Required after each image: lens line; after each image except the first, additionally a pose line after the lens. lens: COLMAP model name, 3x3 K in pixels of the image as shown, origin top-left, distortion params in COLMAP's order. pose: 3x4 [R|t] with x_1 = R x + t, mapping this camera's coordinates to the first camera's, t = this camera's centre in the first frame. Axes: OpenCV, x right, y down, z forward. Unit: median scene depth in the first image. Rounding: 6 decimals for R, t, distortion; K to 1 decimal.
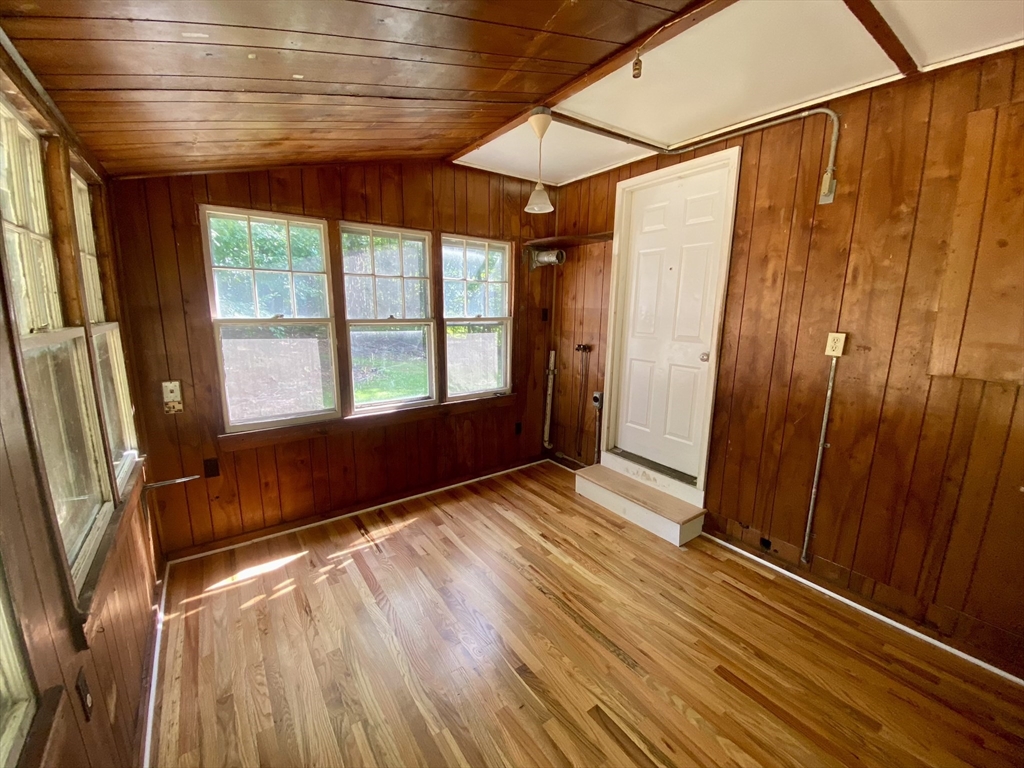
lens RADIAL K [[415.0, 0, 511.4], [0, 415.0, 382.6], [0, 0, 1]] dist [0.032573, -0.023519]
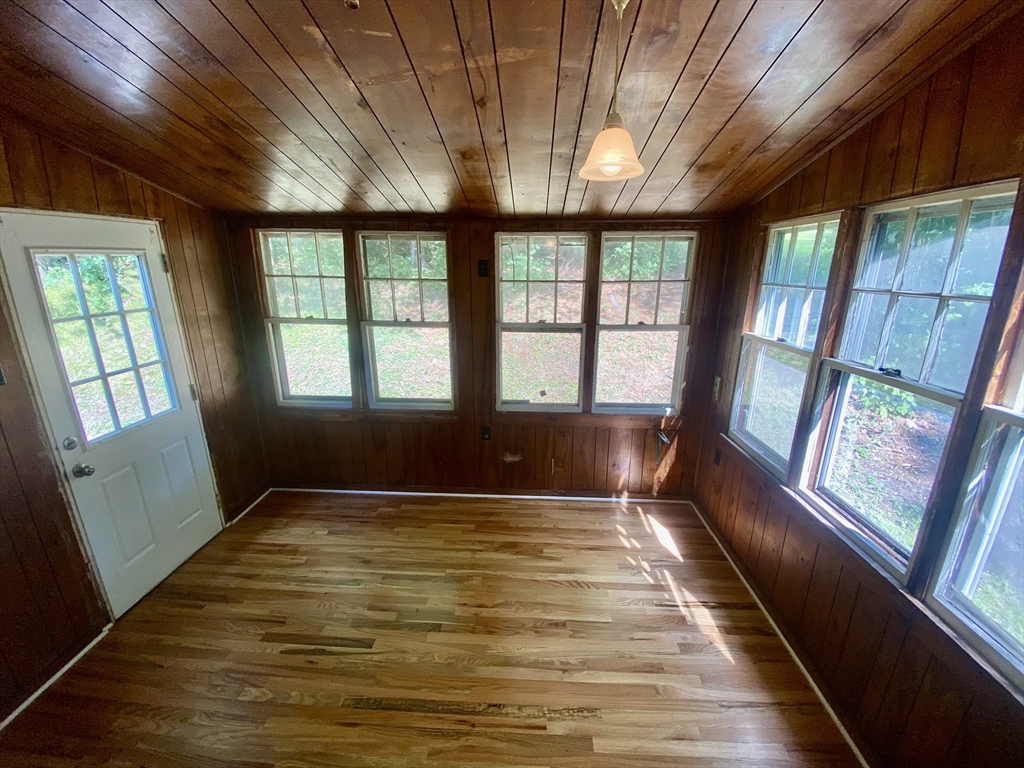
lens RADIAL K [[415.0, 0, 511.4], [0, 415.0, 382.6], [0, 0, 1]] dist [0.032573, -0.023519]
pose [[-0.614949, 0.201671, -0.762342, 0.522528], [-0.153331, 0.917713, 0.366459, -0.348615], [0.773516, 0.342245, -0.533425, 1.207353]]
